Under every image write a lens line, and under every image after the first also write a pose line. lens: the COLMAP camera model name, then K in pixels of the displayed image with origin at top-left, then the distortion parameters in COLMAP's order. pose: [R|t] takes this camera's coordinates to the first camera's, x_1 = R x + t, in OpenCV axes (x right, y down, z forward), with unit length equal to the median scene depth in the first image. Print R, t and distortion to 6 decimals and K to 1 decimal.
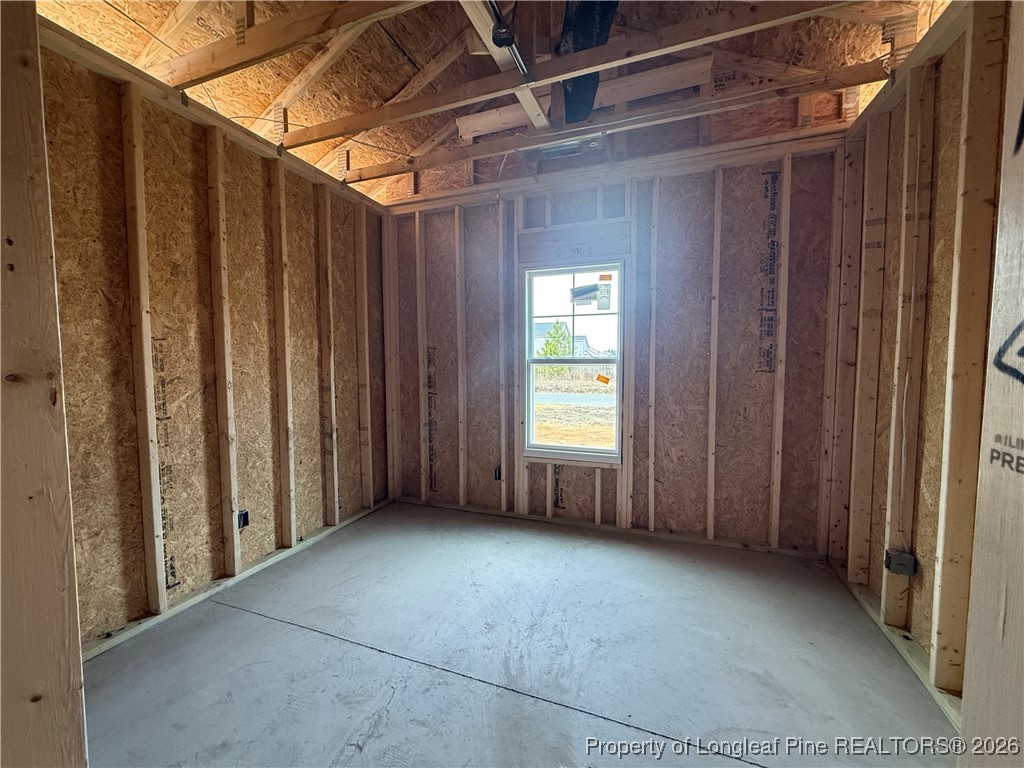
lens RADIAL K [[380.5, 0, 535.3], [0, 380.5, 381.6], [0, 0, 1]] dist [0.002062, 0.000024]
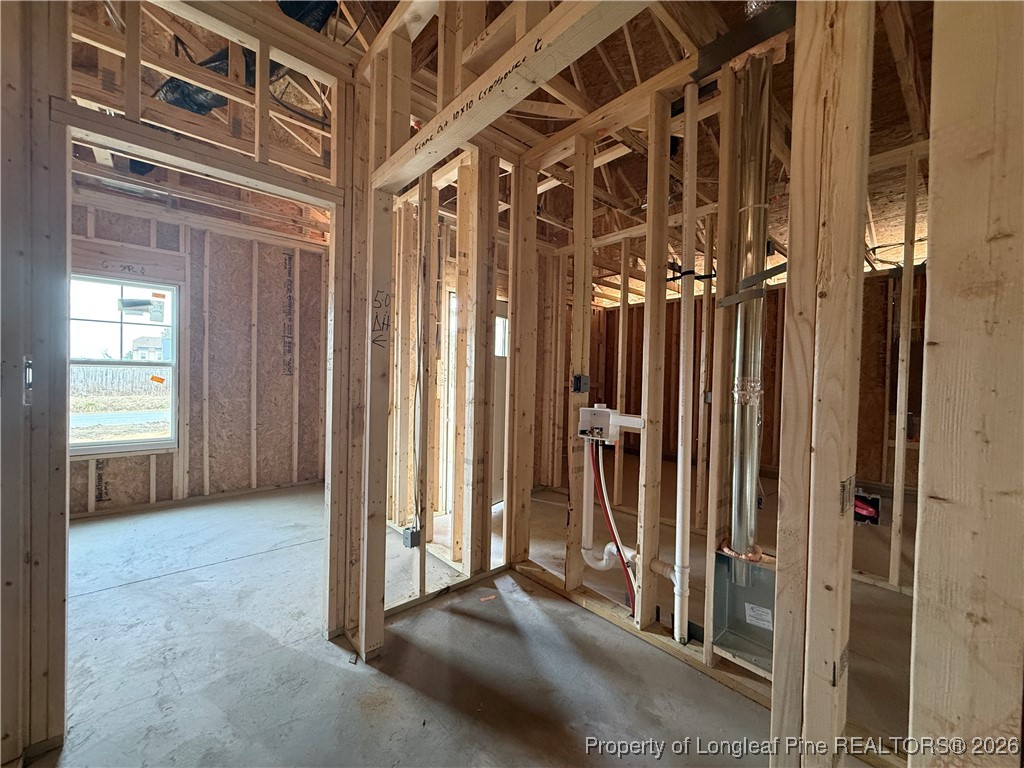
lens RADIAL K [[408.2, 0, 507.4], [0, 408.2, 385.4], [0, 0, 1]] dist [-0.002316, 0.000413]
pose [[0.482657, -0.003591, 0.875802, -0.431959], [0.029436, 0.999493, -0.012124, 0.062621], [-0.875315, 0.031632, 0.482518, -0.609272]]
